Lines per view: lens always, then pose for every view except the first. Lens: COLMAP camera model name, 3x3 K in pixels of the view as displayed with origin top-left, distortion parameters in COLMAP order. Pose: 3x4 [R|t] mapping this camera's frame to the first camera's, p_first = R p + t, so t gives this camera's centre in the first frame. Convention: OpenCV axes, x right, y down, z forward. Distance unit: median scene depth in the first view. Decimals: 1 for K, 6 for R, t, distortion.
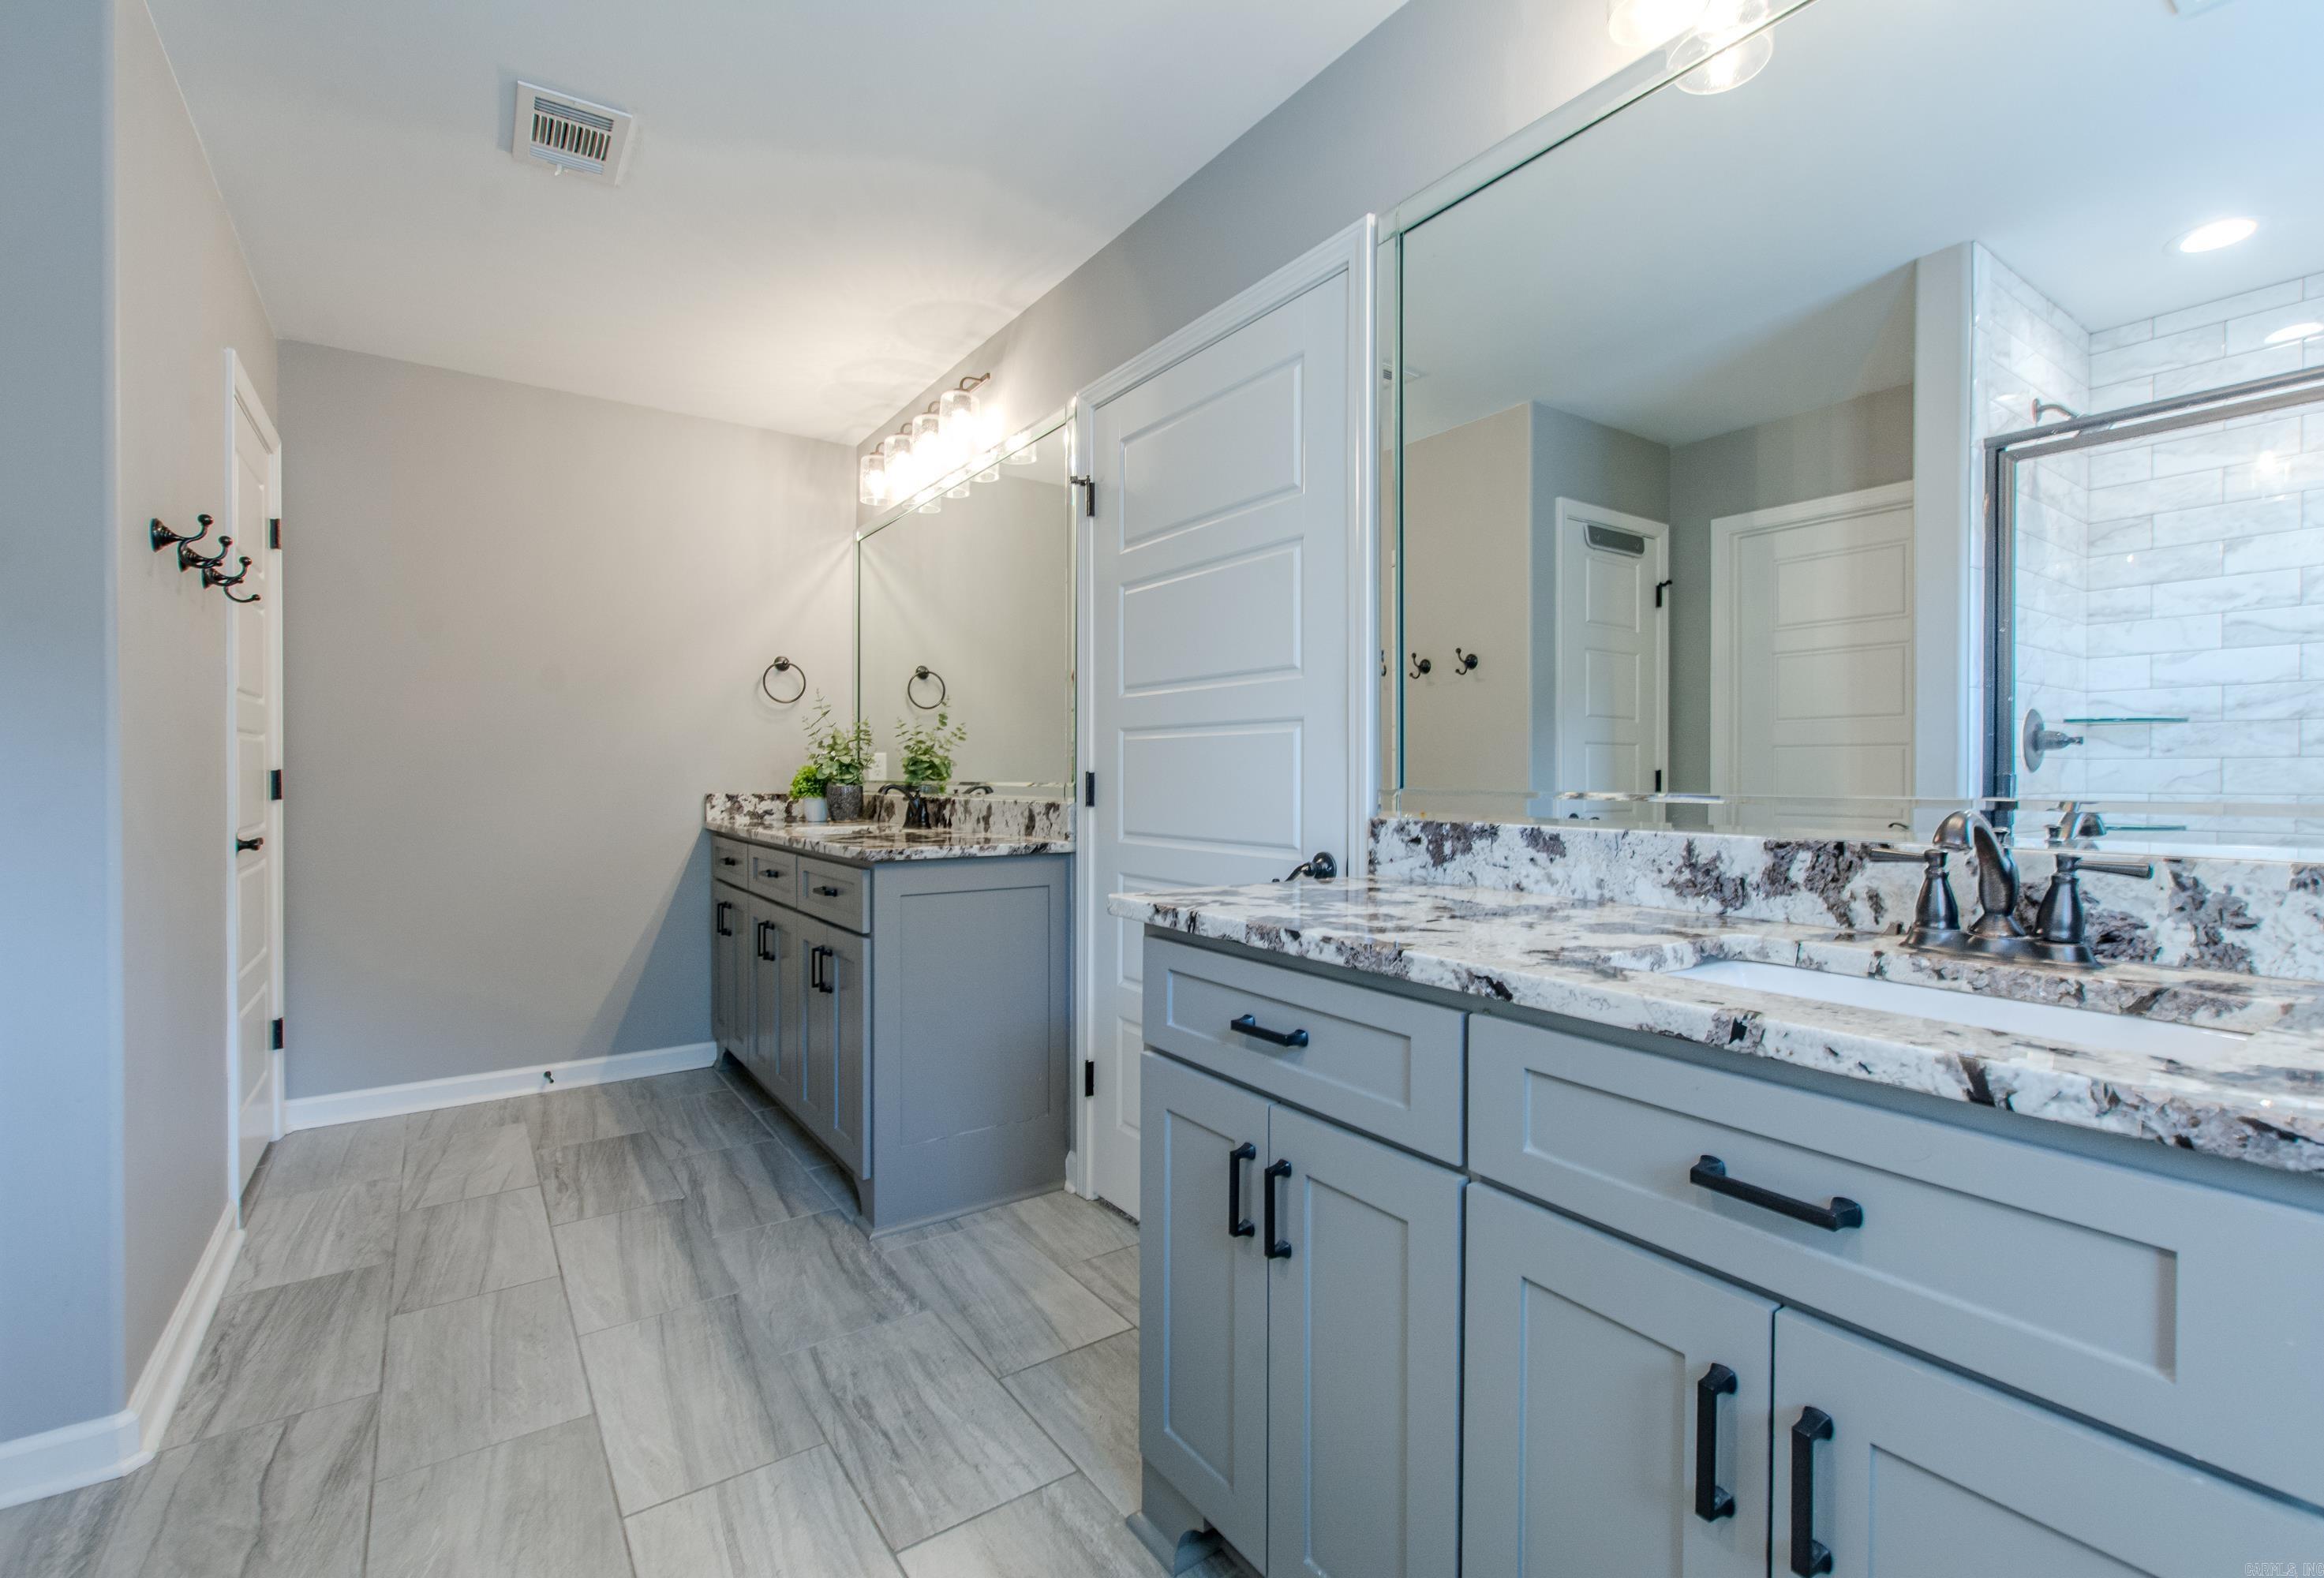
lens RADIAL K [[1014.3, 0, 1162.0], [0, 1014.3, 789.0], [0, 0, 1]] dist [-0.001005, -0.000369]
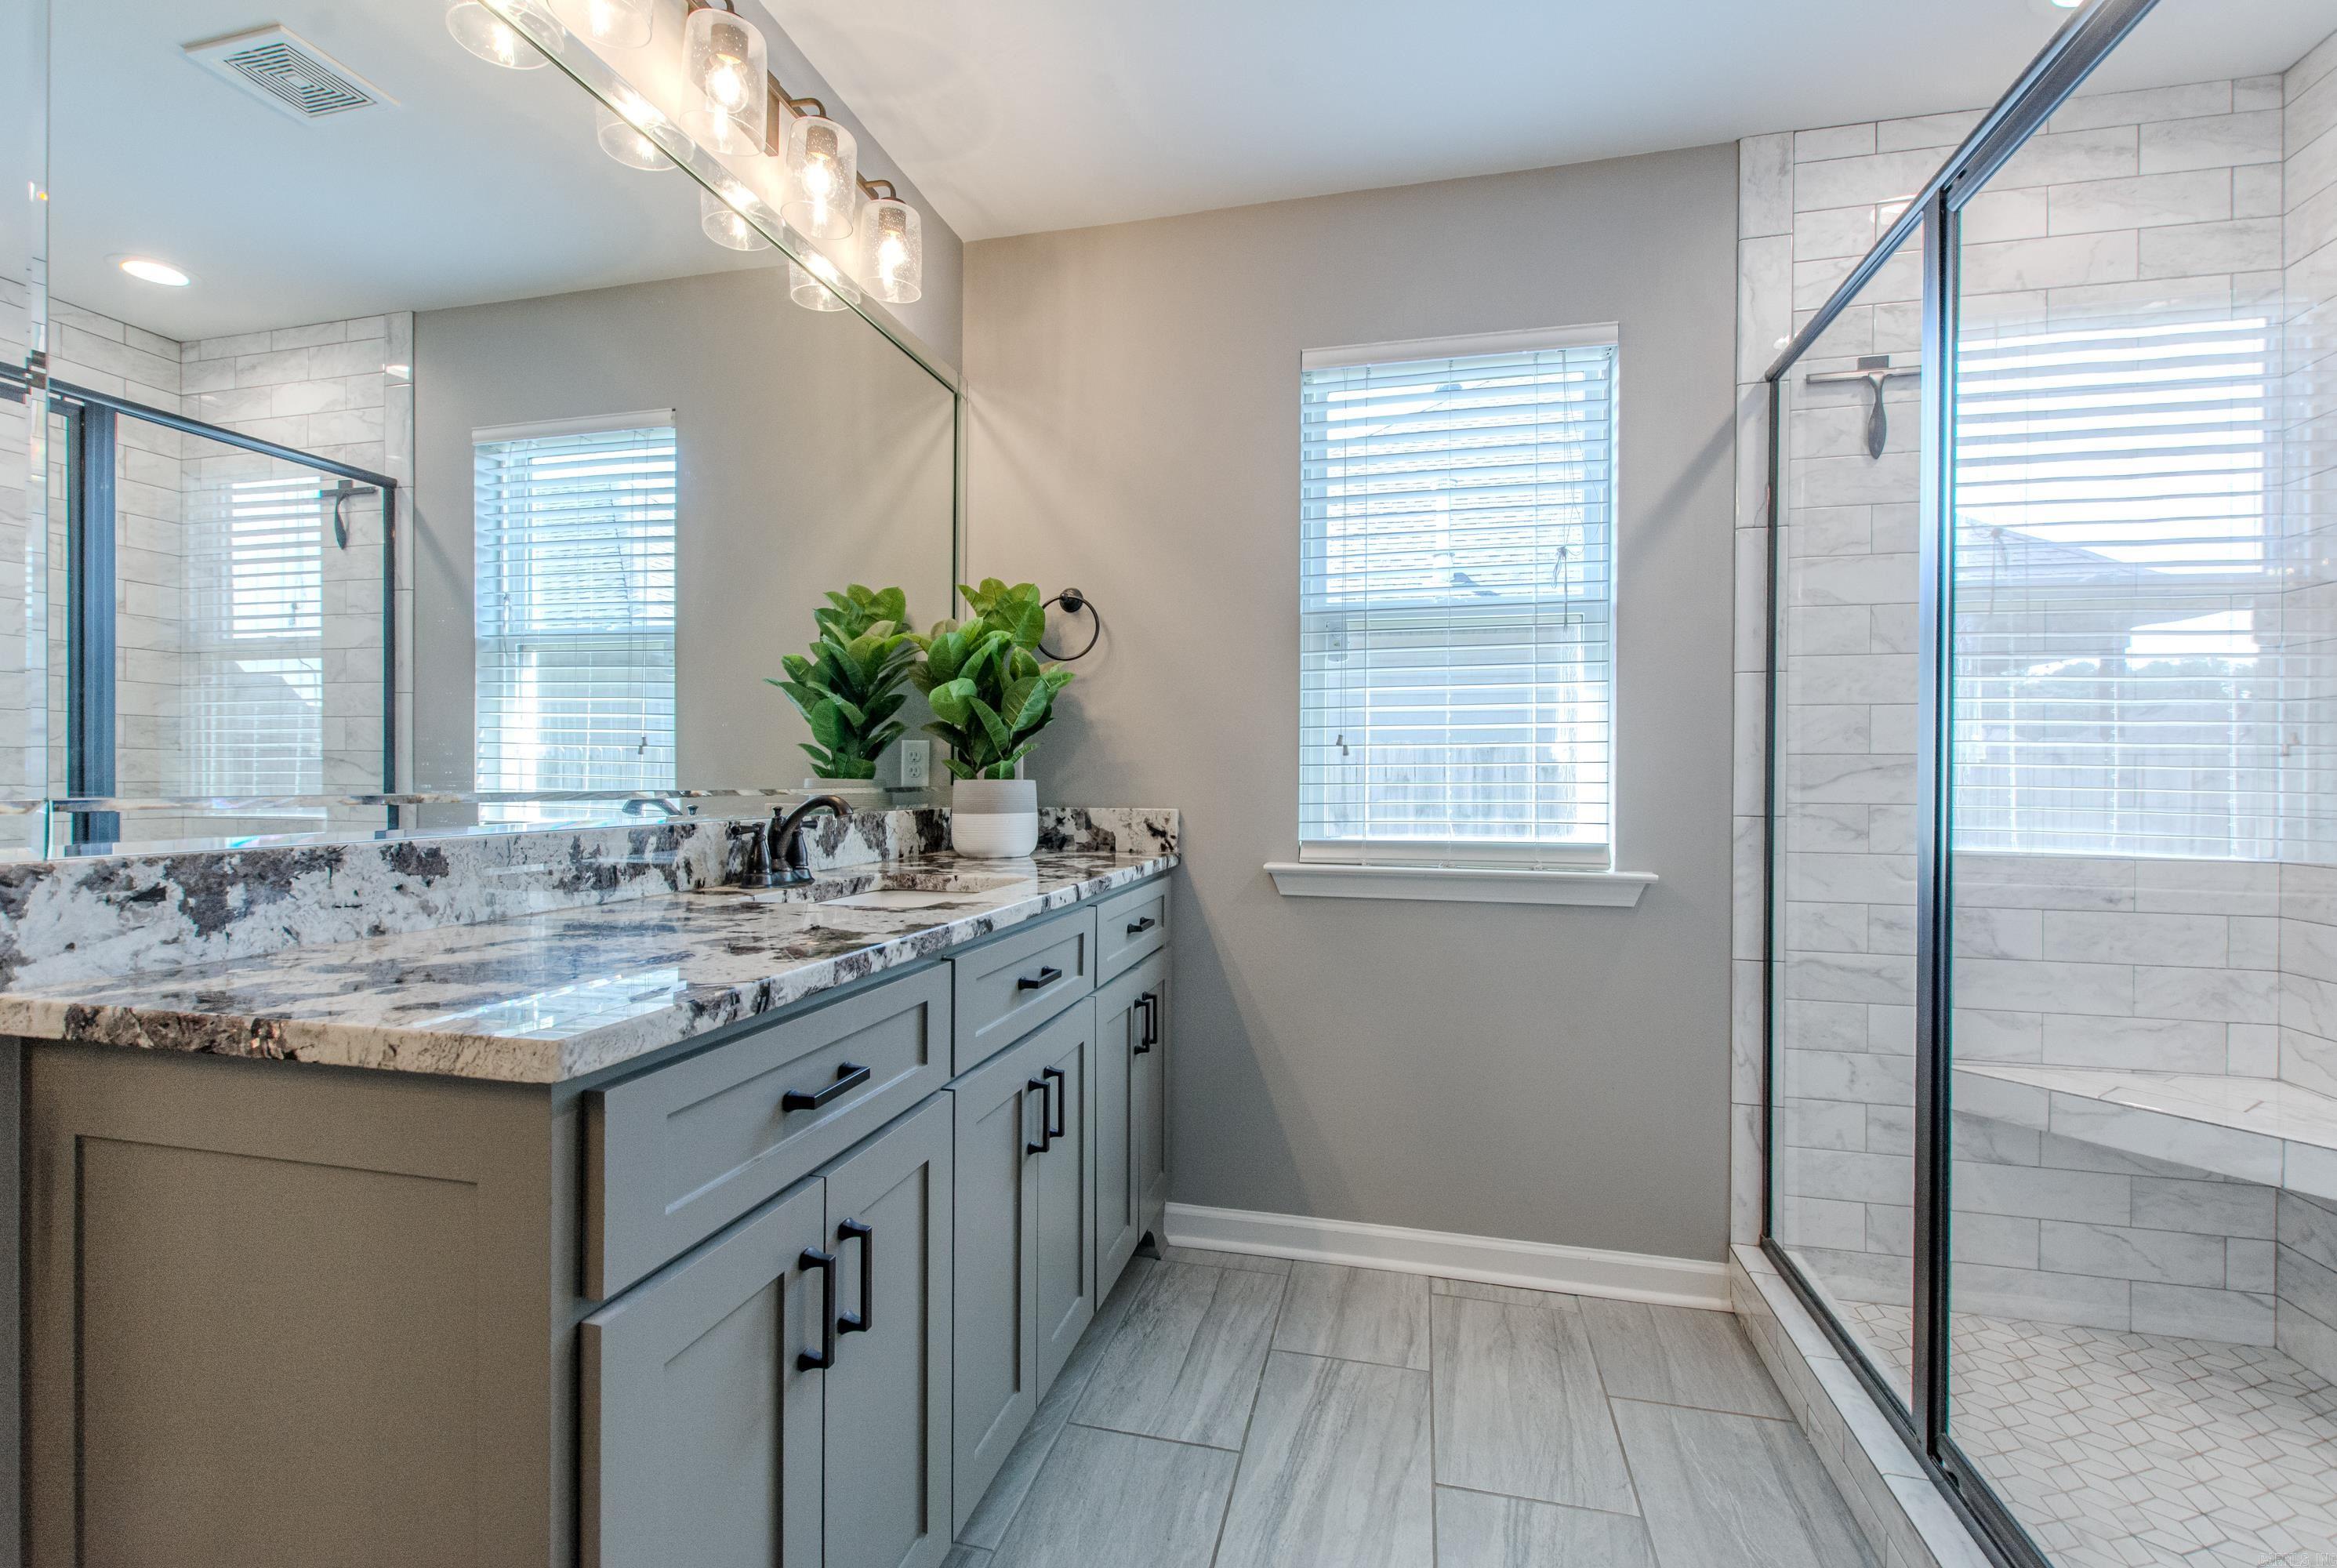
lens RADIAL K [[1026.2, 0, 1177.8], [0, 1026.2, 778.7], [0, 0, 1]] dist [0.001530, -0.000146]
pose [[-0.660881, -0.008746, 0.750439, -0.564911], [0.002023, 0.999908, 0.013435, -0.018093], [-0.750488, 0.010397, -0.660803, 1.067440]]
